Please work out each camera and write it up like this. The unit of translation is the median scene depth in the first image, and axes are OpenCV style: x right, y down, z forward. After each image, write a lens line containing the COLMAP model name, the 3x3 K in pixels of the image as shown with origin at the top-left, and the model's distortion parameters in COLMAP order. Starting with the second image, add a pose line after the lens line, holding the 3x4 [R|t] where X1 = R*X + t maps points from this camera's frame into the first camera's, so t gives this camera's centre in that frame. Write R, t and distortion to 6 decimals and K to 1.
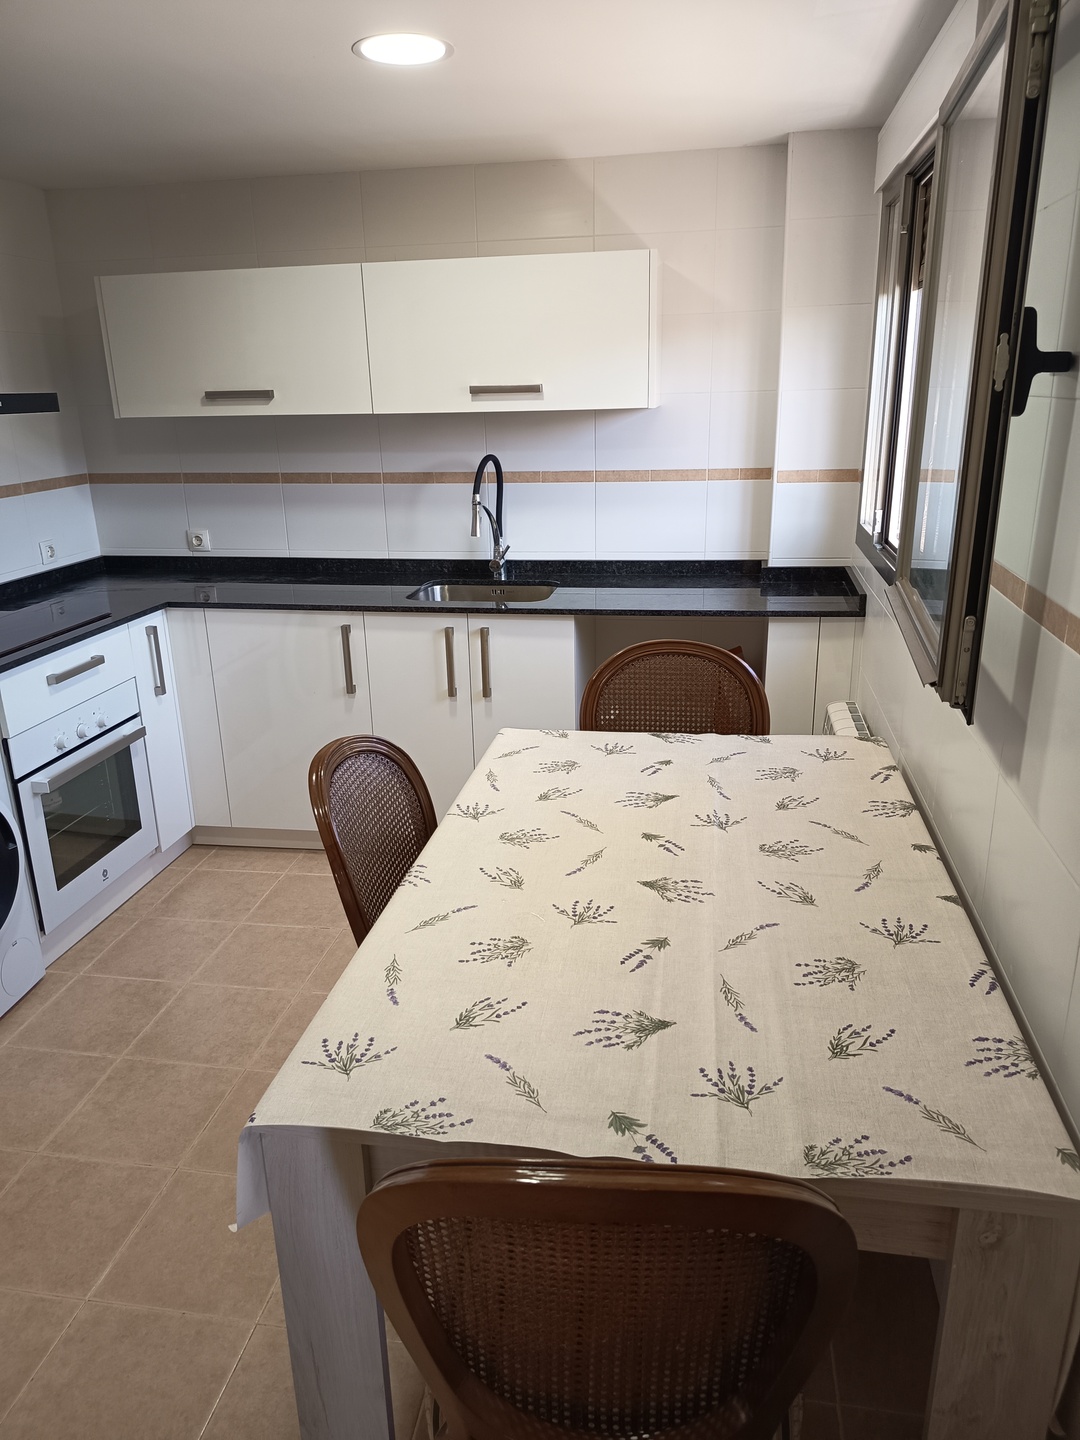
lens RADIAL K [[999.7, 0, 534.5], [0, 999.7, 724.3], [0, 0, 1]] dist [0.069405, -0.100888]
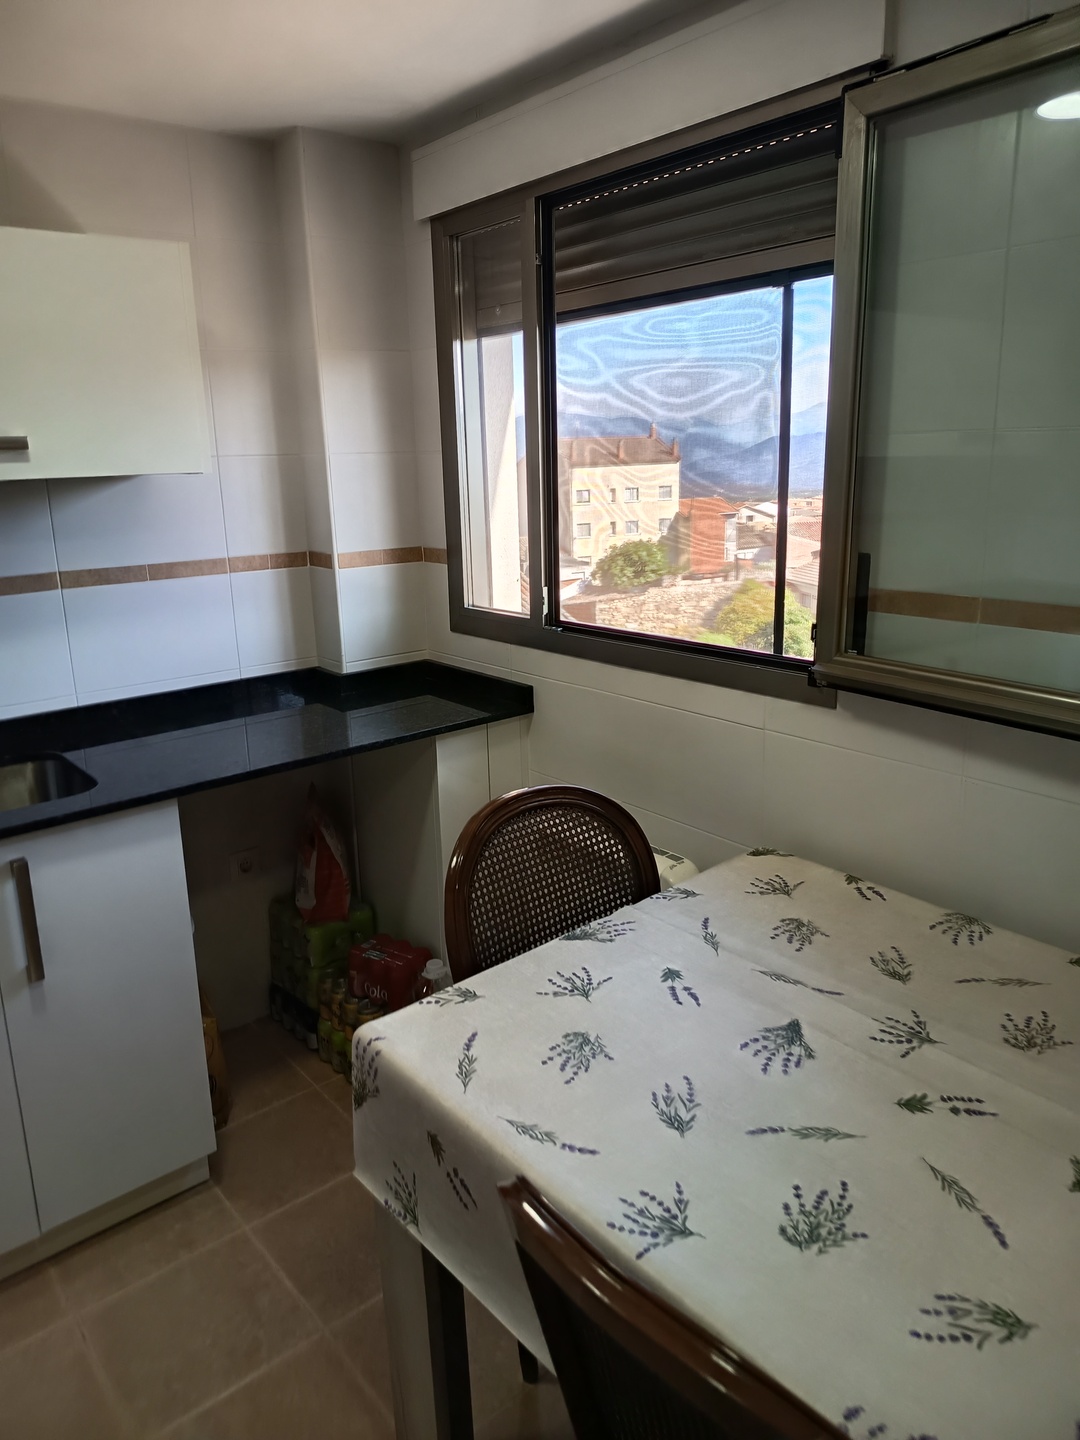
lens RADIAL K [[999.7, 0, 547.6], [0, 999.7, 707.9], [0, 0, 1]] dist [0.069405, -0.100888]
pose [[0.647363, -0.183673, 0.739720, -0.336750], [0.255978, 0.966551, 0.015977, -0.145116], [-0.717911, 0.179009, 0.672725, 0.518555]]
